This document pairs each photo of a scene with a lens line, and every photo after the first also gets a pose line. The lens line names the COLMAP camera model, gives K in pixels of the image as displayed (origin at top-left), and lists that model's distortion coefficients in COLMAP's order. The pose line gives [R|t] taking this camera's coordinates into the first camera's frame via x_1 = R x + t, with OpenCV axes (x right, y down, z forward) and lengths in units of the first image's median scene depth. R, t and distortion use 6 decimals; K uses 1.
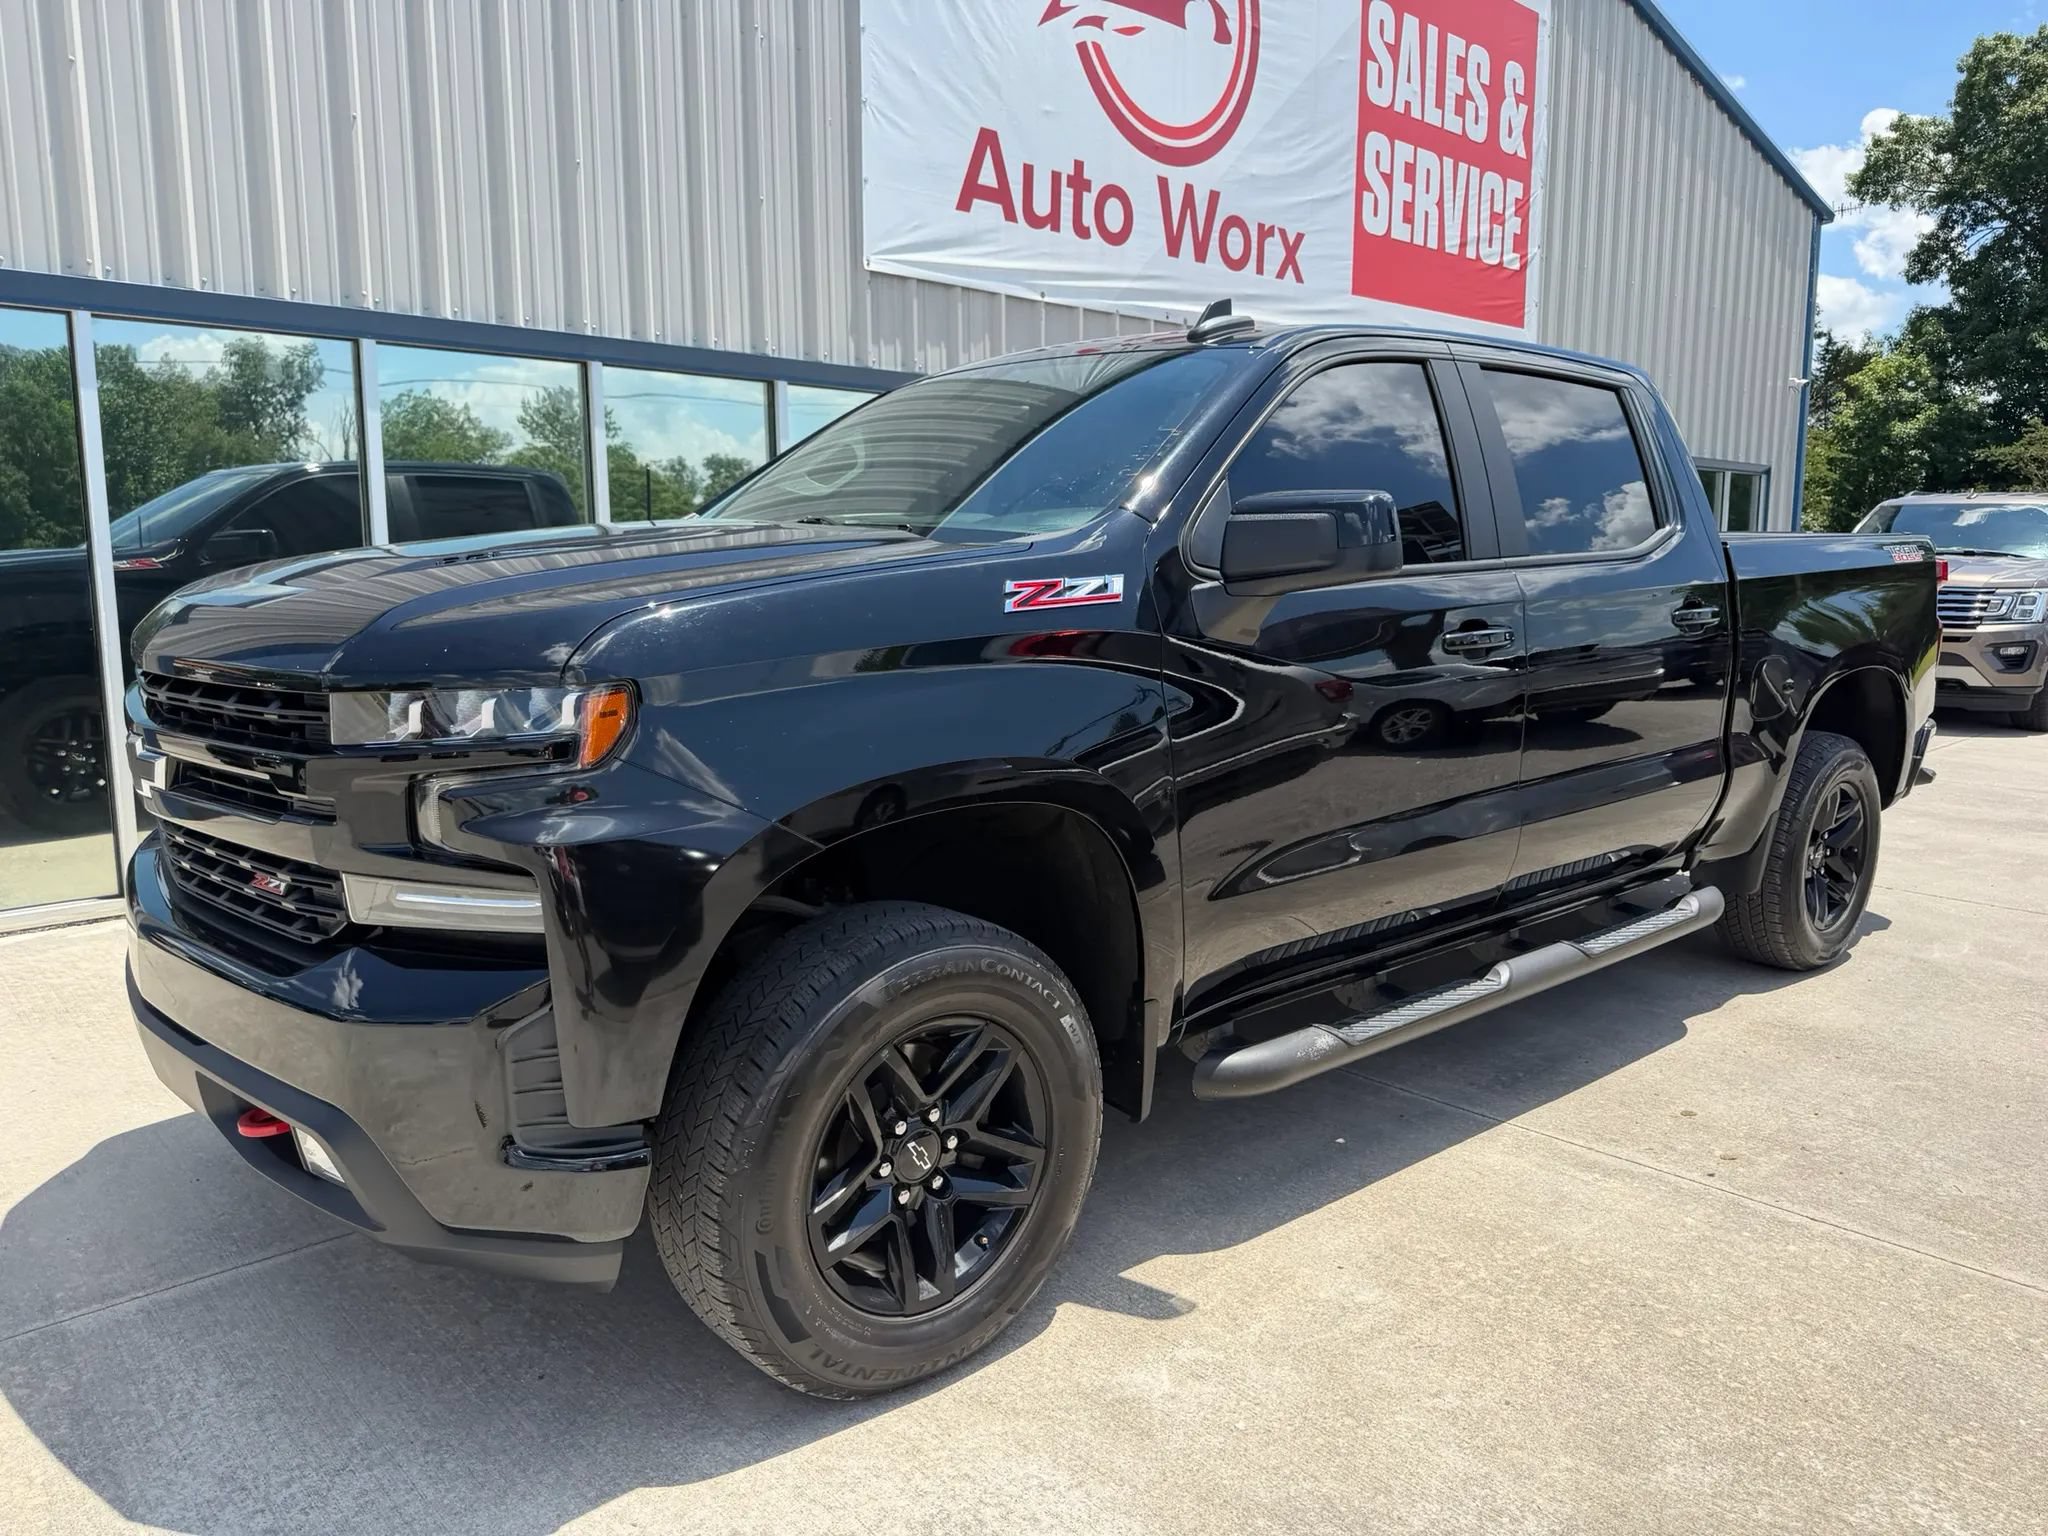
lens RADIAL K [[1461.7, 0, 1026.4], [0, 1461.7, 760.7], [0, 0, 1]] dist [0.004883, -0.008335]
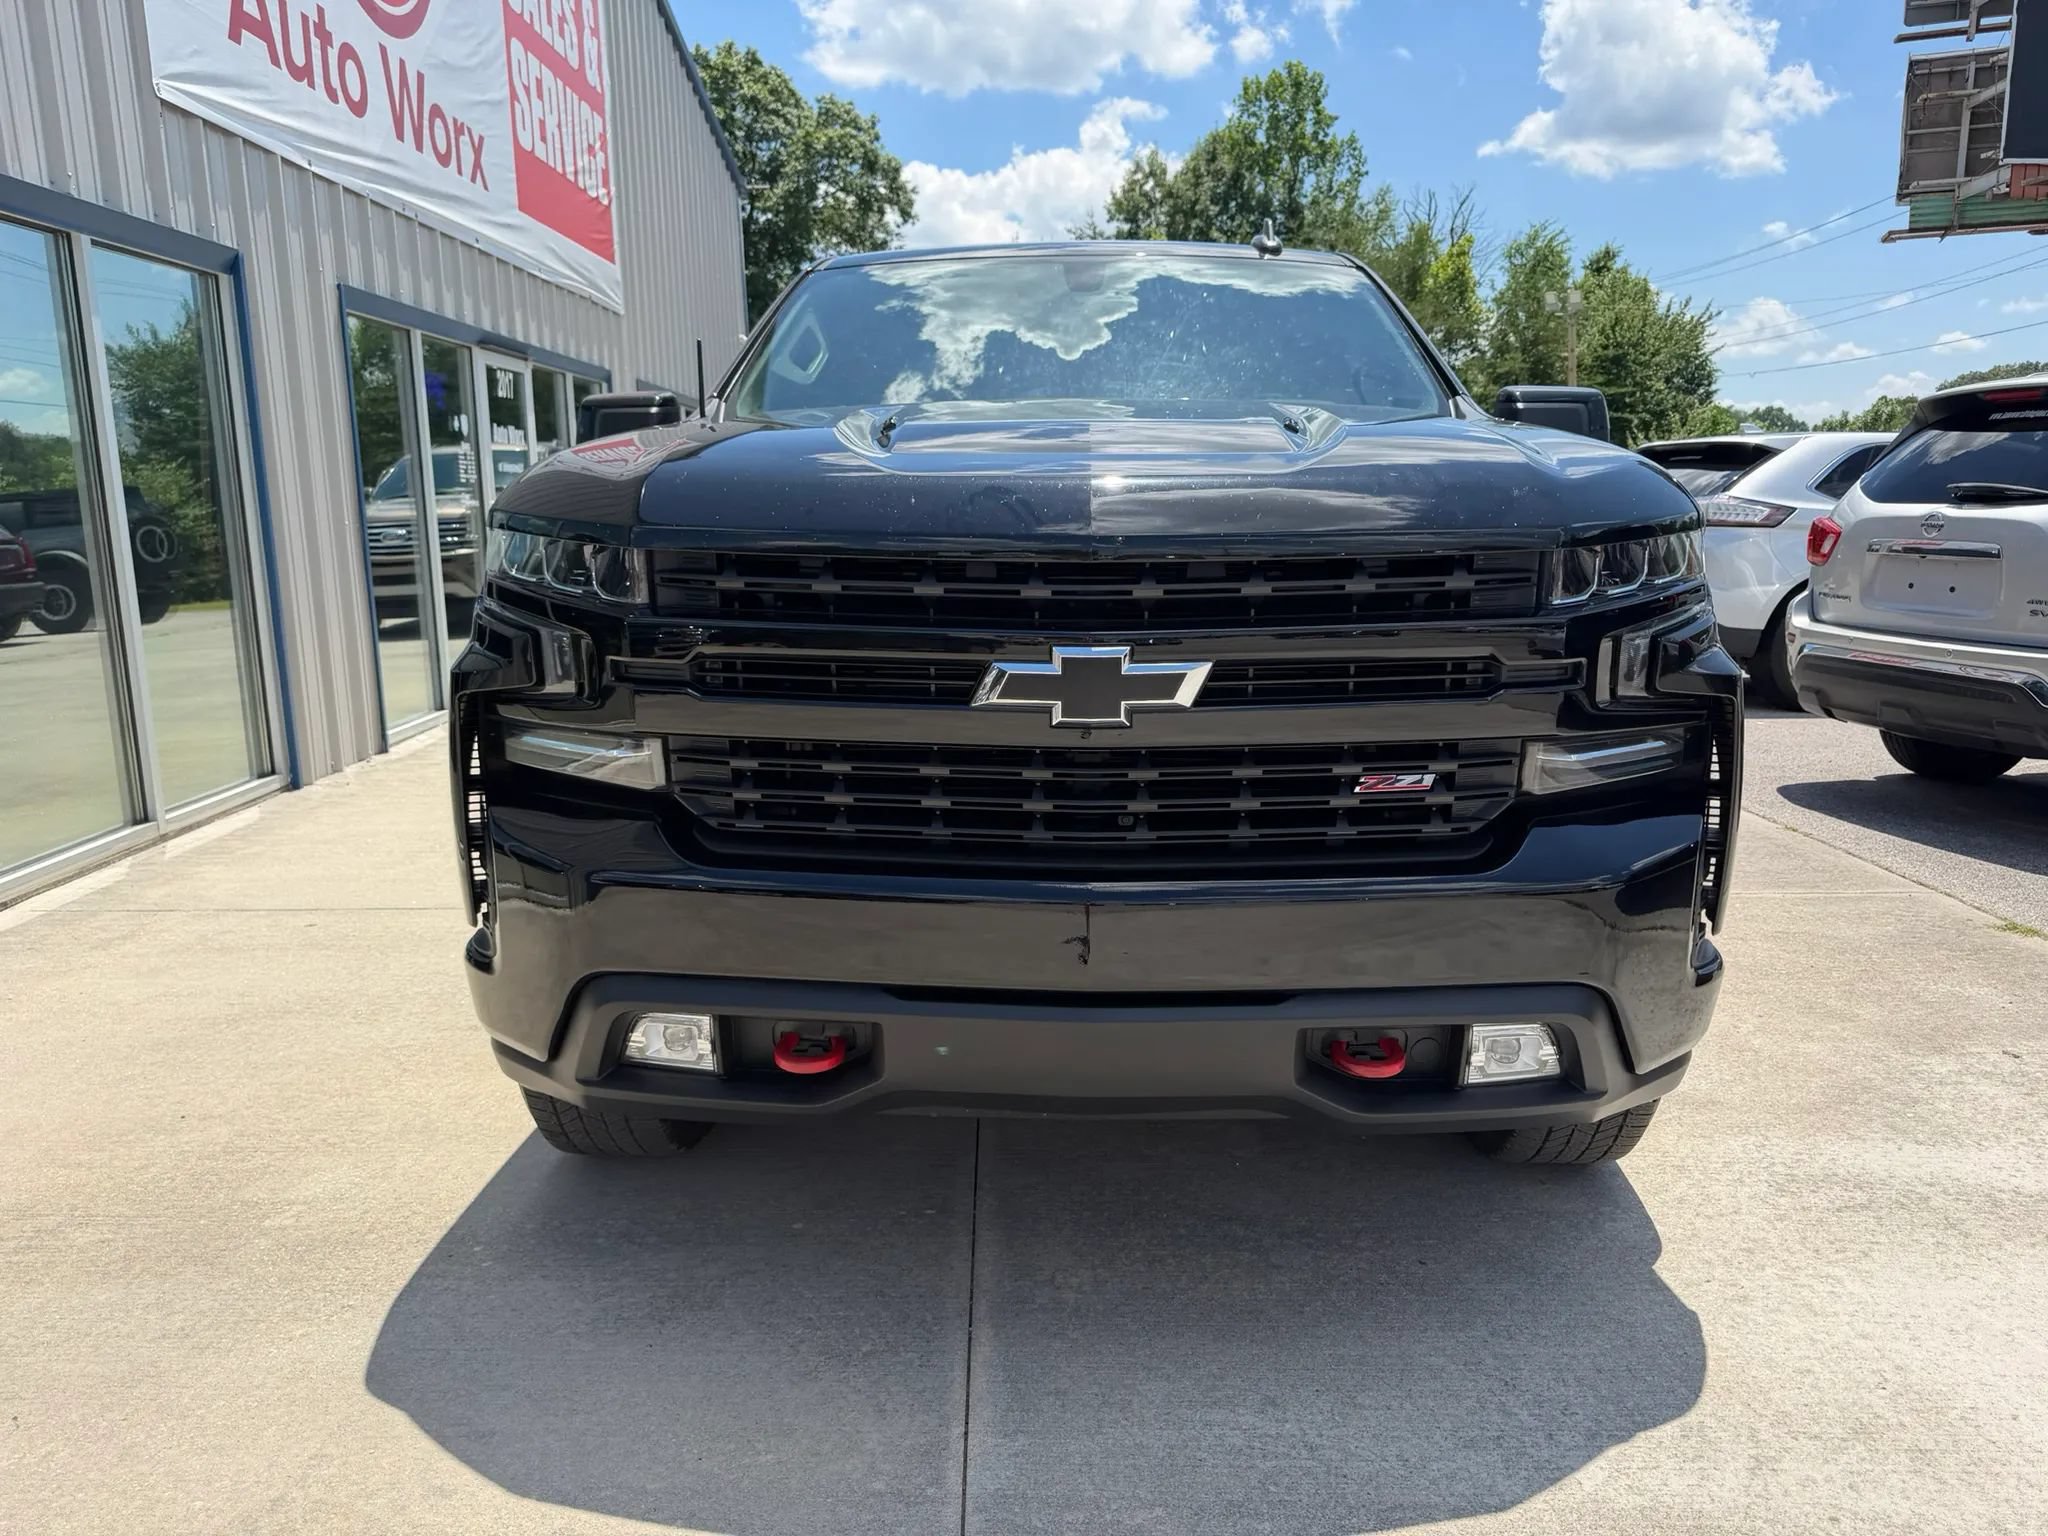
lens RADIAL K [[1461.2, 0, 1037.3], [0, 1461.2, 761.4], [0, 0, 1]] dist [0.005262, -0.008463]
pose [[0.673073, -0.142948, 0.725630, -0.815227], [0.120291, 0.989238, 0.083301, -0.017233], [-0.729728, 0.031219, 0.683025, 0.353437]]
